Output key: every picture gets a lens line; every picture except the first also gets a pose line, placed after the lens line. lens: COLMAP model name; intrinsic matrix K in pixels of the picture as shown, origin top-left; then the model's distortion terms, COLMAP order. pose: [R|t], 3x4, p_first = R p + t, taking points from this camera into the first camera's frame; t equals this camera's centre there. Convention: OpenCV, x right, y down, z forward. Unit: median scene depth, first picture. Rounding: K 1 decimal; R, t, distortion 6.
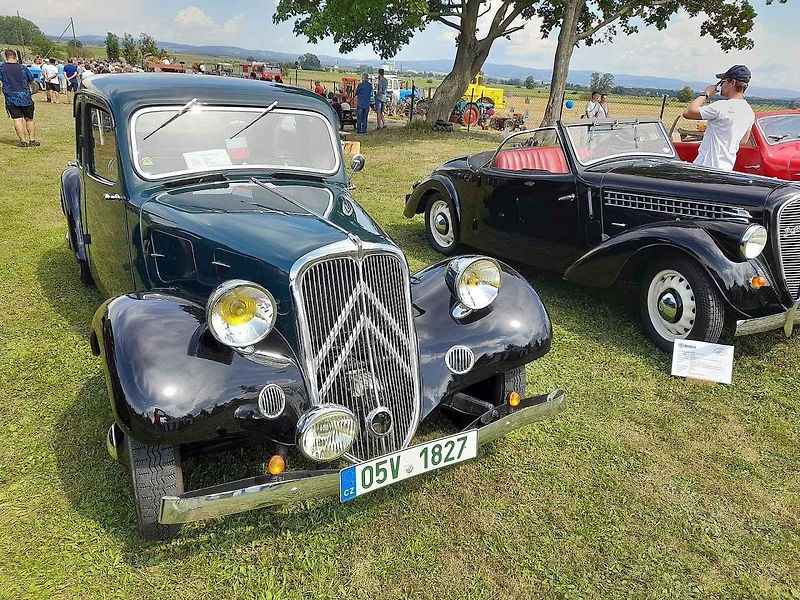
lens RADIAL K [[563.3, 0, 402.6], [0, 563.3, 299.7], [0, 0, 1]] dist [0.028430, -0.019160]
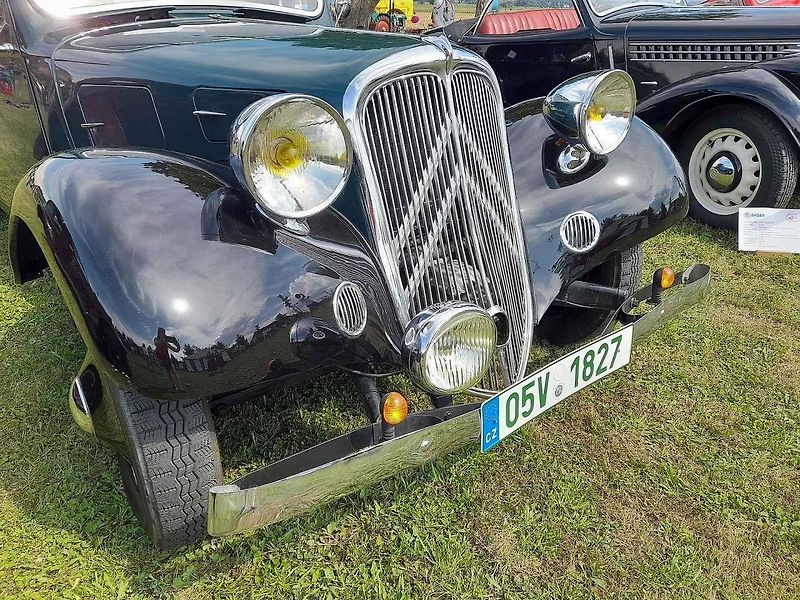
lens RADIAL K [[563.3, 0, 396.8], [0, 563.3, 296.8], [0, 0, 1]] dist [0.028430, -0.019160]
pose [[0.988147, -0.100591, 0.115959, -0.232314], [0.086512, 0.988919, 0.120644, 0.091165], [-0.126810, -0.109183, 0.985900, 0.368499]]
